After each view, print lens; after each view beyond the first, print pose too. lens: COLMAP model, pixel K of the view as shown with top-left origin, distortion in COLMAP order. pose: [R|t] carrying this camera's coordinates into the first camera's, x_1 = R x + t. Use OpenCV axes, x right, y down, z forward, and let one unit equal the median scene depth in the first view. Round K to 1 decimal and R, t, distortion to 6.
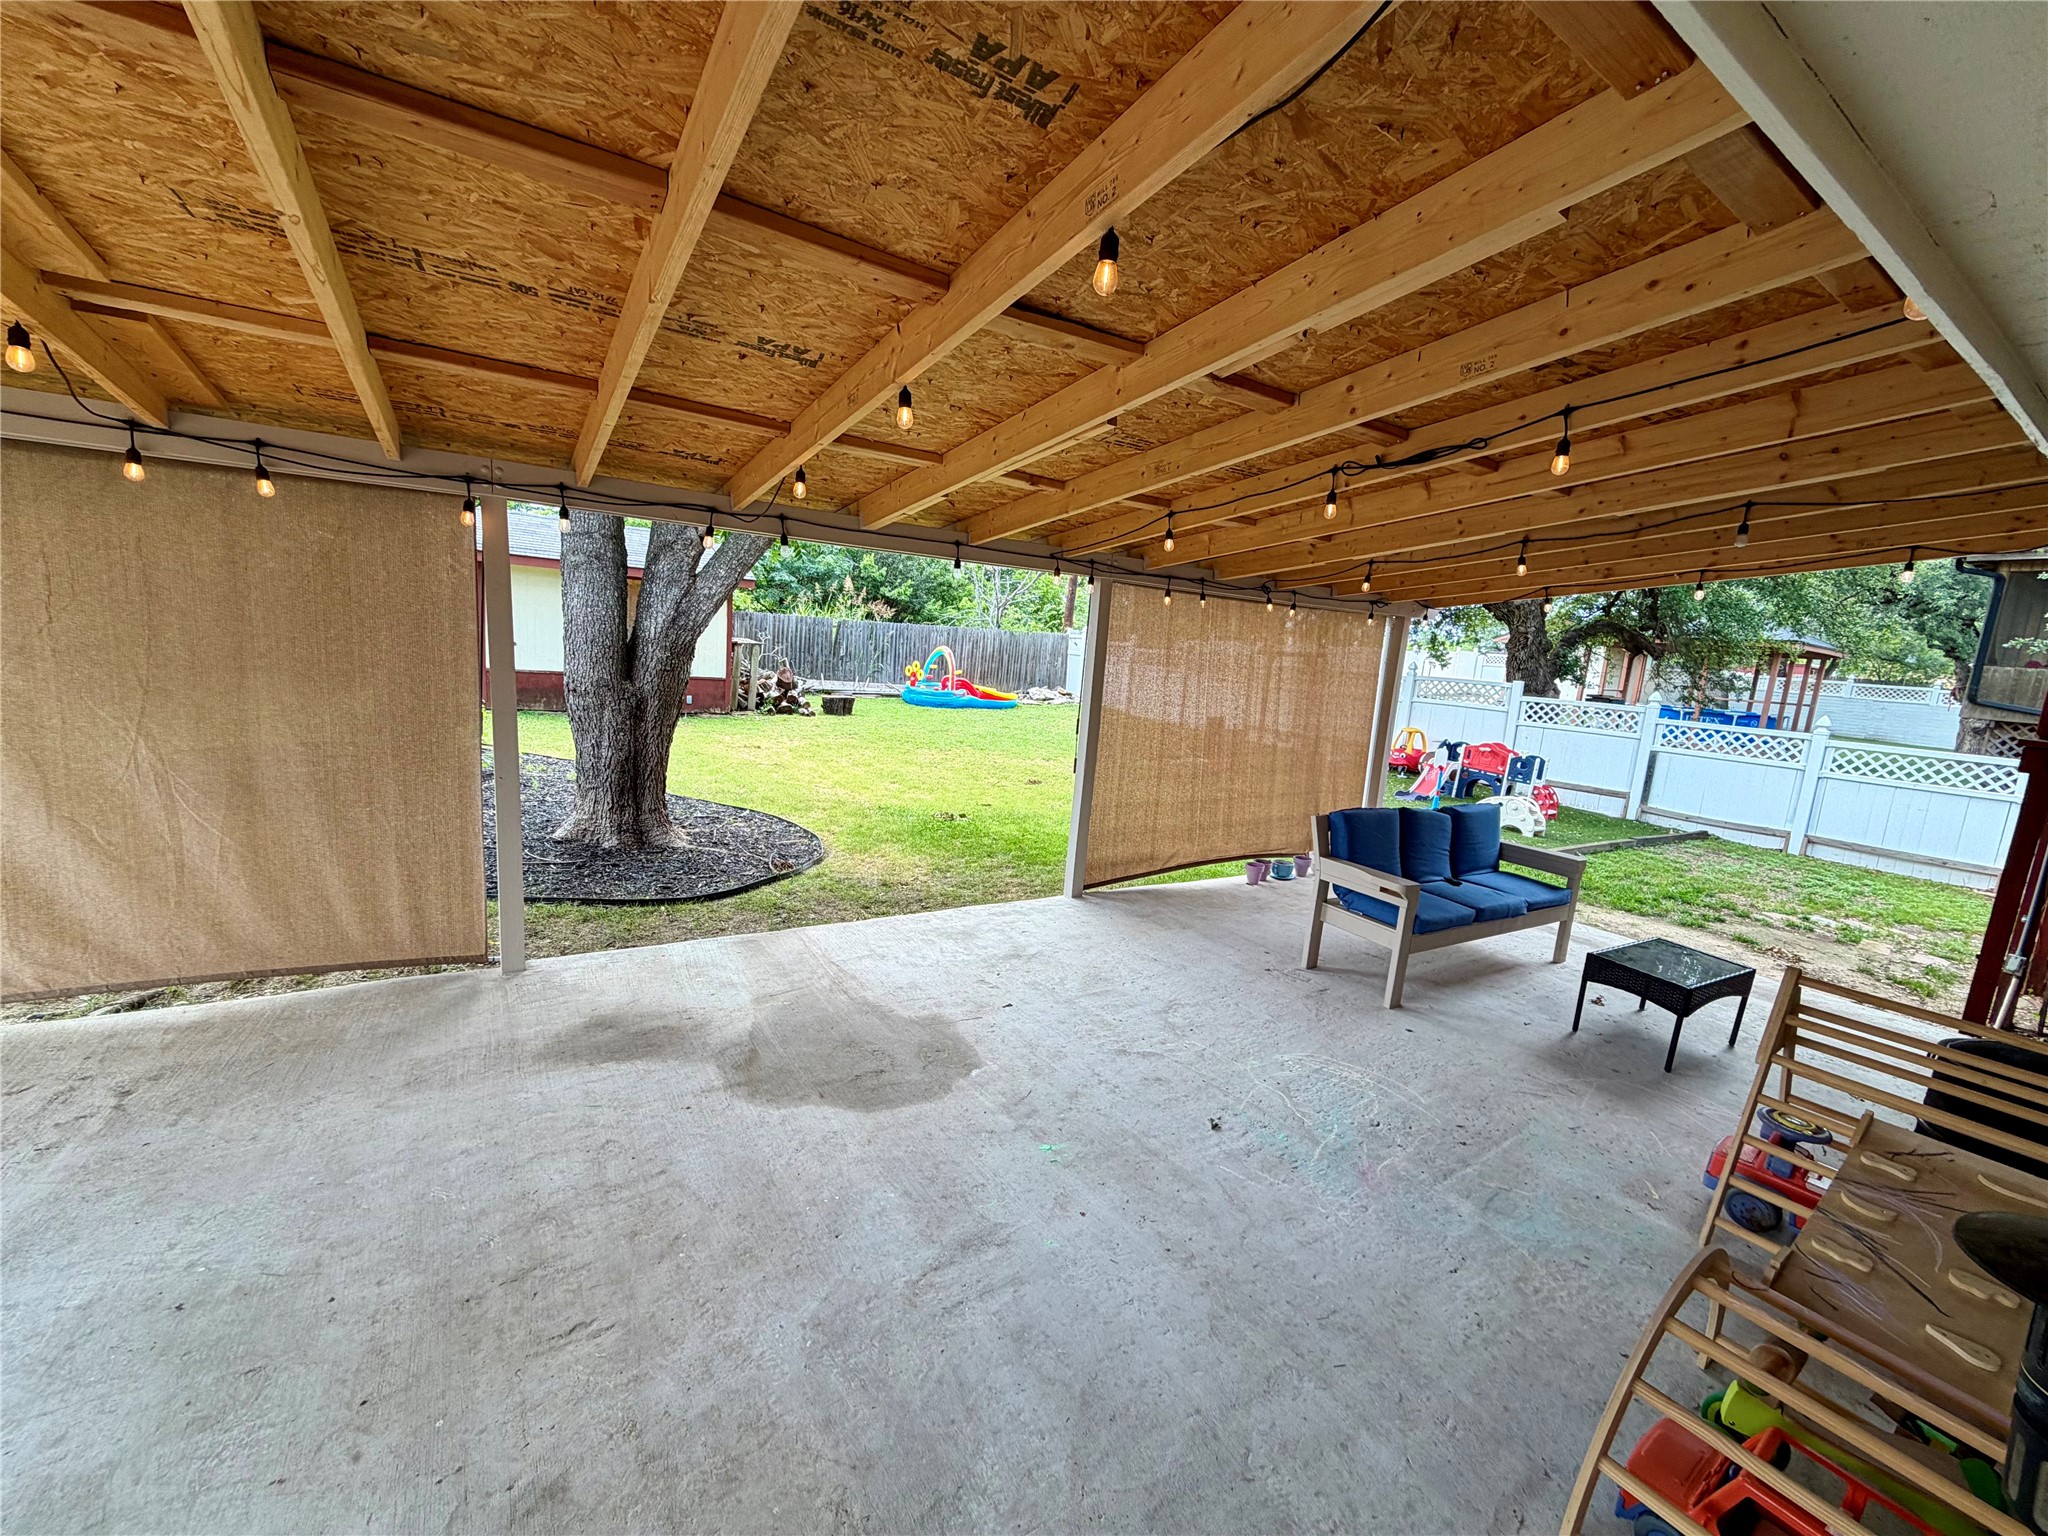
lens RADIAL K [[812.4, 0, 1024.0], [0, 812.4, 768.0], [0, 0, 1]] dist [-0.000240, -0.000308]
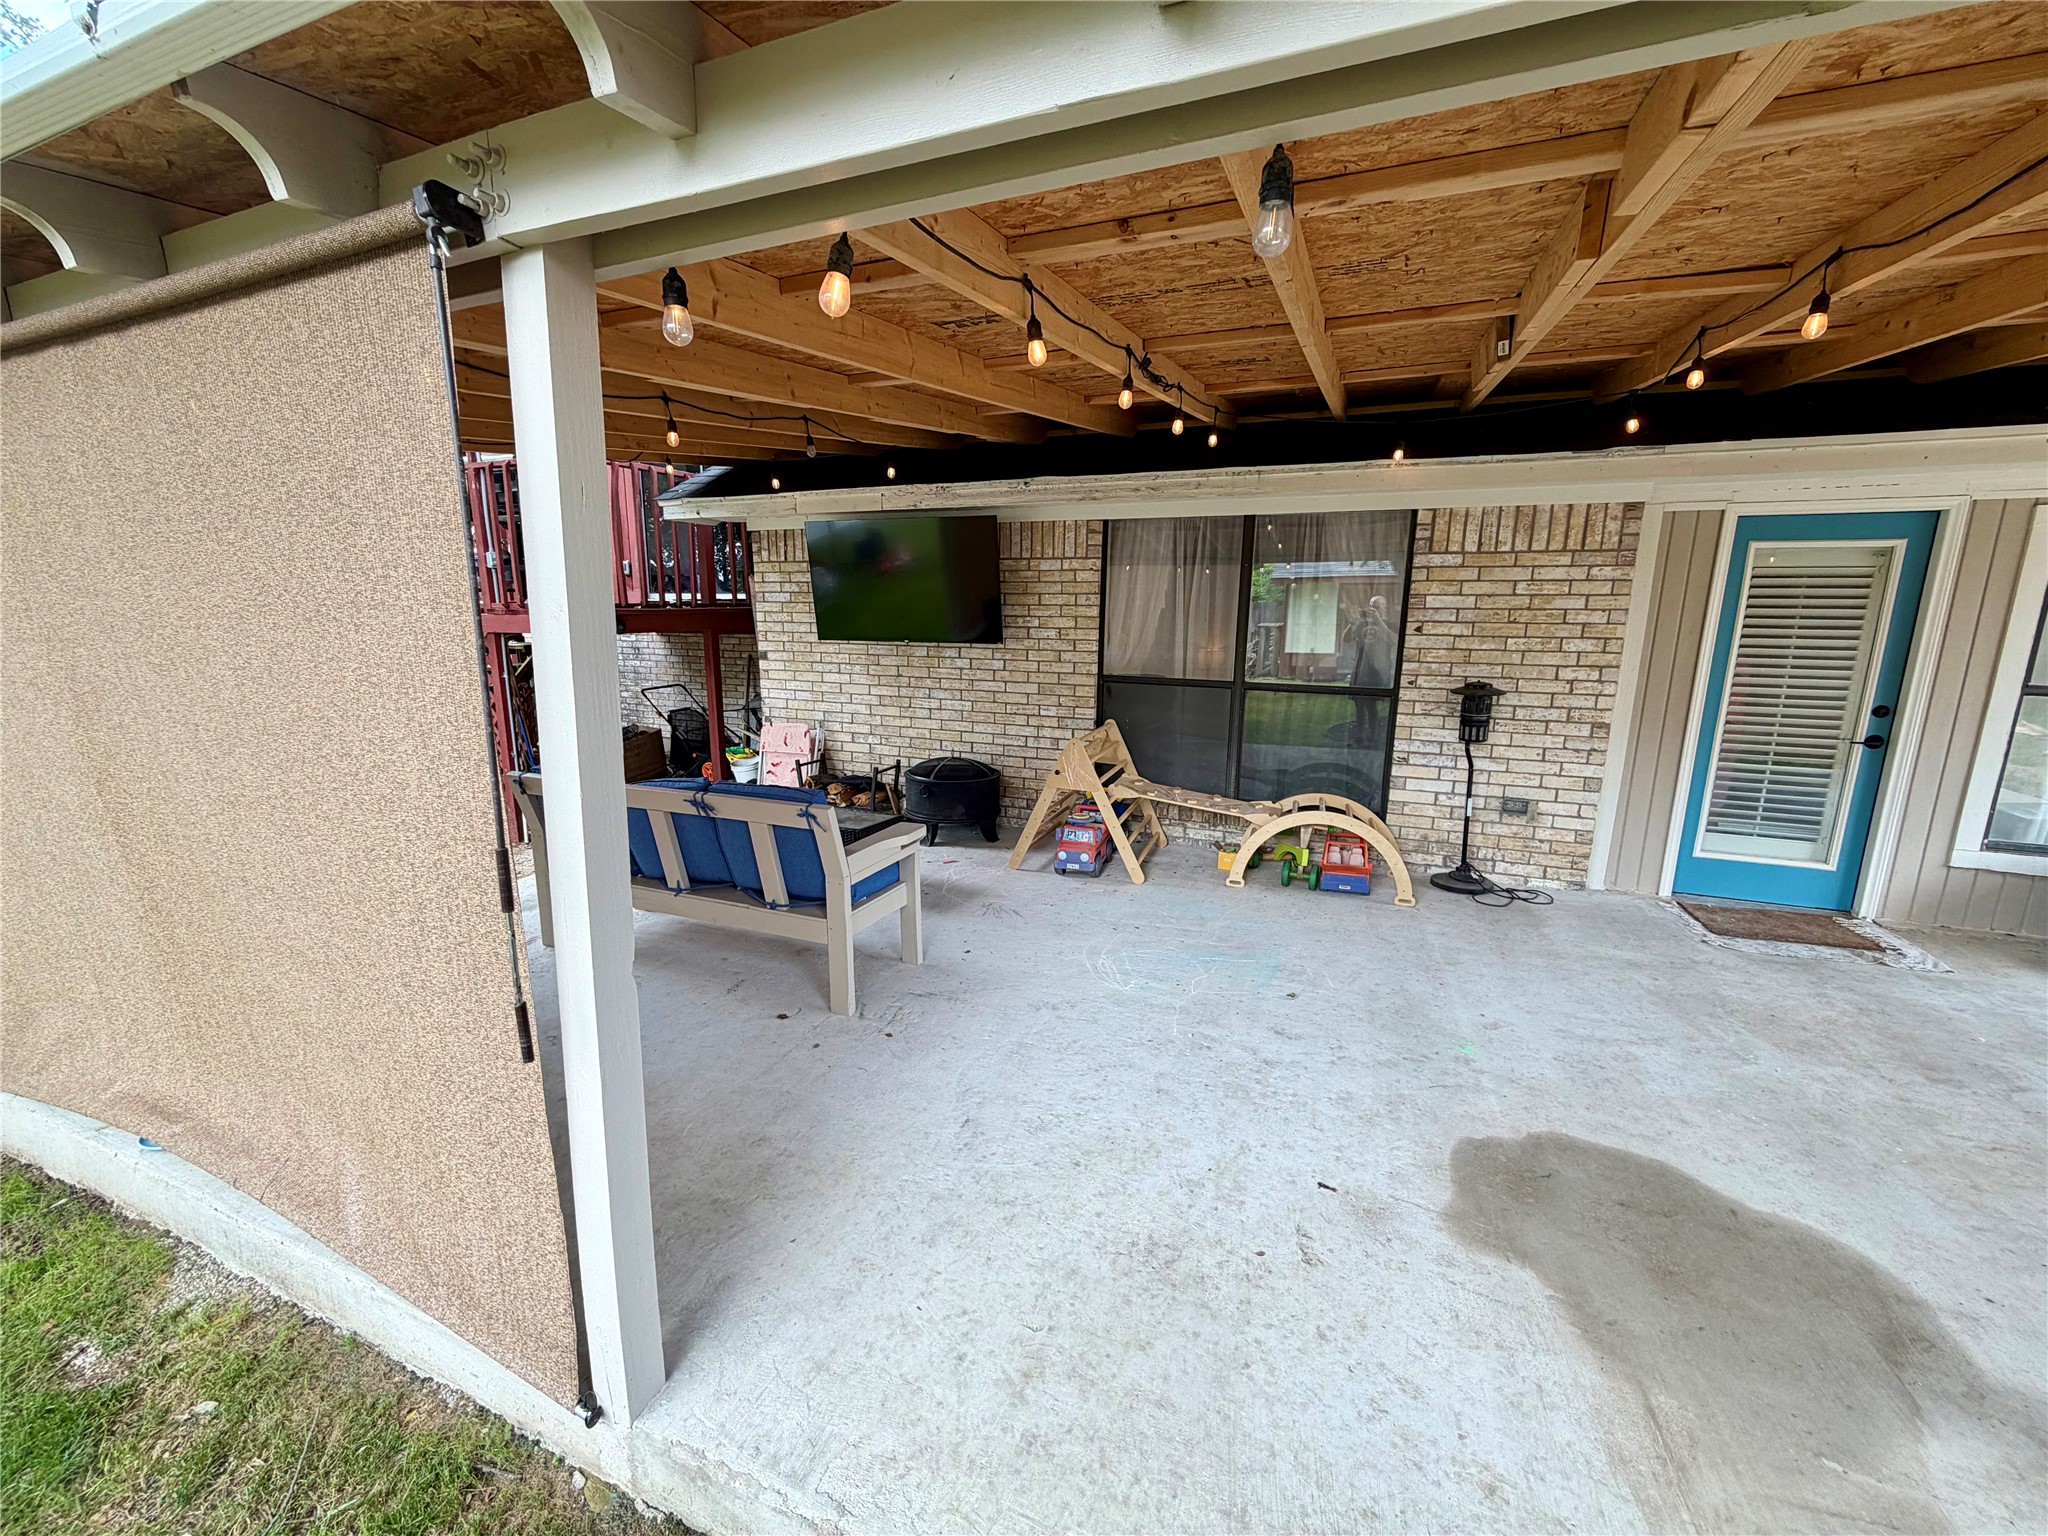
lens RADIAL K [[812.4, 0, 1024.0], [0, 812.4, 768.0], [0, 0, 1]] dist [-0.000240, -0.000308]
pose [[-0.567615, -0.234615, 0.789157, -0.379161], [0.081423, 0.937839, 0.337383, -0.275376], [-0.819258, 0.255759, -0.513228, 1.846754]]
